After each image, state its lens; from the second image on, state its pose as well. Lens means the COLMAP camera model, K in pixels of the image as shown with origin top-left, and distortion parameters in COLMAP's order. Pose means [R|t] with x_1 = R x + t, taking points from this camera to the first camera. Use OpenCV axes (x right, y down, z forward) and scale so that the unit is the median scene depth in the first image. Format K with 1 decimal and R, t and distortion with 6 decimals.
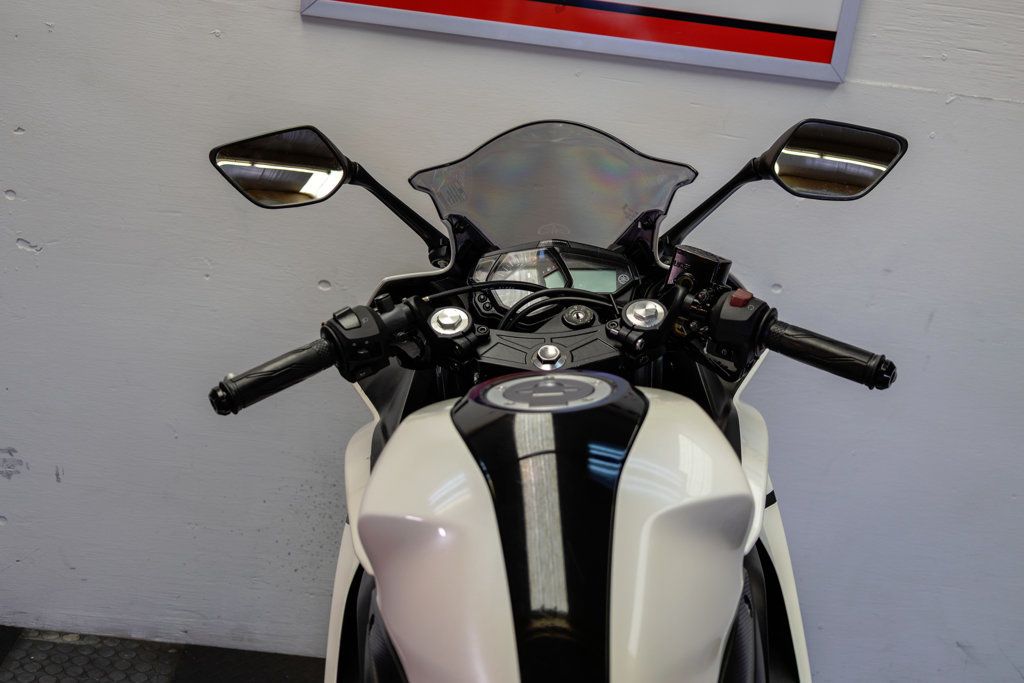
lens RADIAL K [[1418.2, 0, 512.0], [0, 1418.2, 341.5], [0, 0, 1]] dist [0.016818, -0.026640]
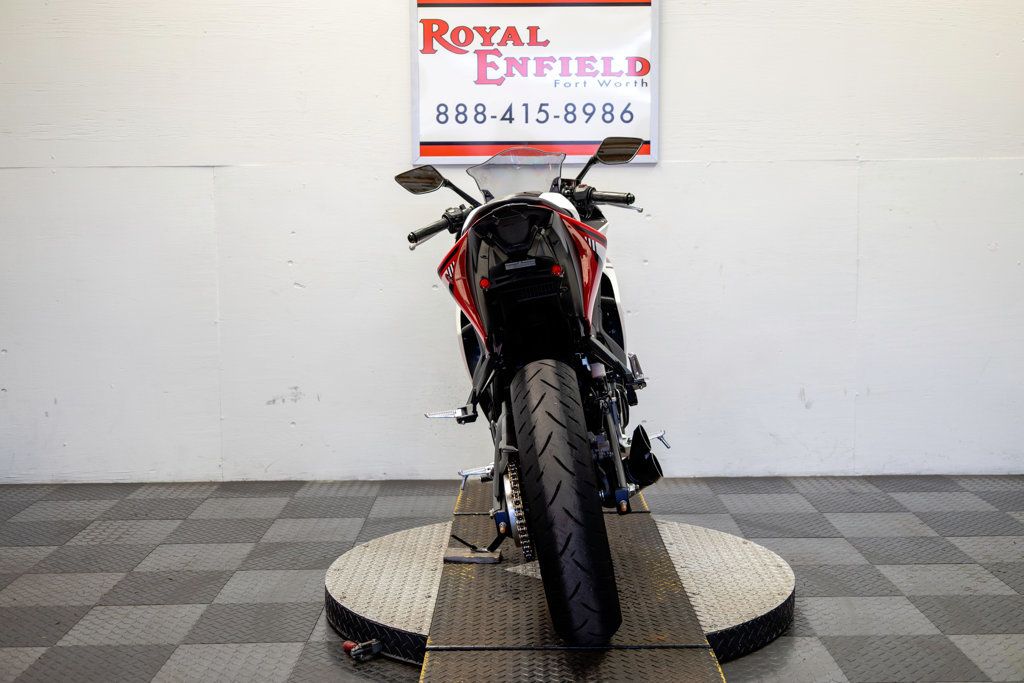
lens RADIAL K [[1275.2, 0, 512.0], [0, 1275.2, 341.5], [0, 0, 1]] dist [-0.000352, 0.052706]
pose [[0.990996, -0.129755, -0.033016, 0.037461], [0.119332, 0.967795, -0.221661, 0.506680], [0.060714, 0.215725, 0.974565, -0.902553]]
